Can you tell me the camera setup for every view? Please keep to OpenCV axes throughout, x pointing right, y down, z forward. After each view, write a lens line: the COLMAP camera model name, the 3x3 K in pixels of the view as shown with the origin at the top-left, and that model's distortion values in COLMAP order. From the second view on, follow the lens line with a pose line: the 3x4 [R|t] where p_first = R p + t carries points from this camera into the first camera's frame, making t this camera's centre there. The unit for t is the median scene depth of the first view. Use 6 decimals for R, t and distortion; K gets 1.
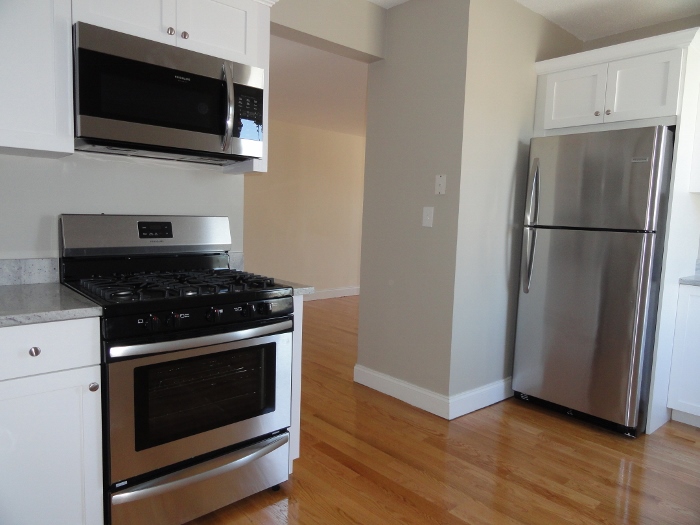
lens RADIAL K [[487.9, 0, 350.0], [0, 487.9, 262.5], [0, 0, 1]] dist [-0.004812, -0.002643]
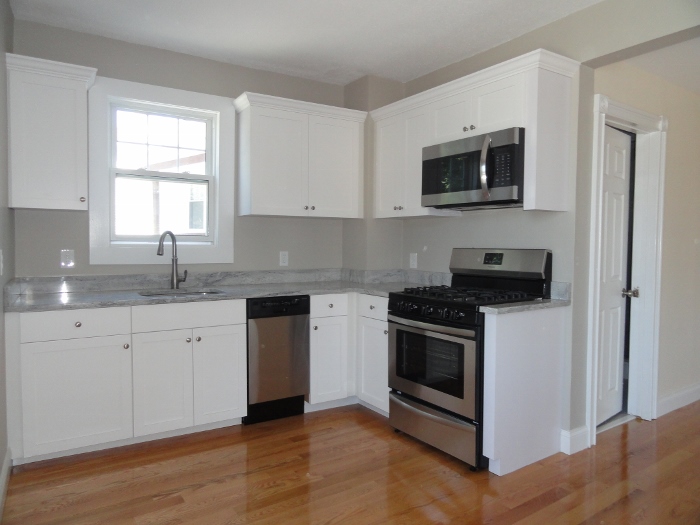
lens RADIAL K [[487.9, 0, 350.0], [0, 487.9, 262.5], [0, 0, 1]] dist [-0.004812, -0.002643]
pose [[-0.149443, 0.011535, -0.988703, 0.807667], [-0.106778, 0.993896, 0.027735, -0.038389], [0.982988, 0.109717, -0.147300, 0.605918]]
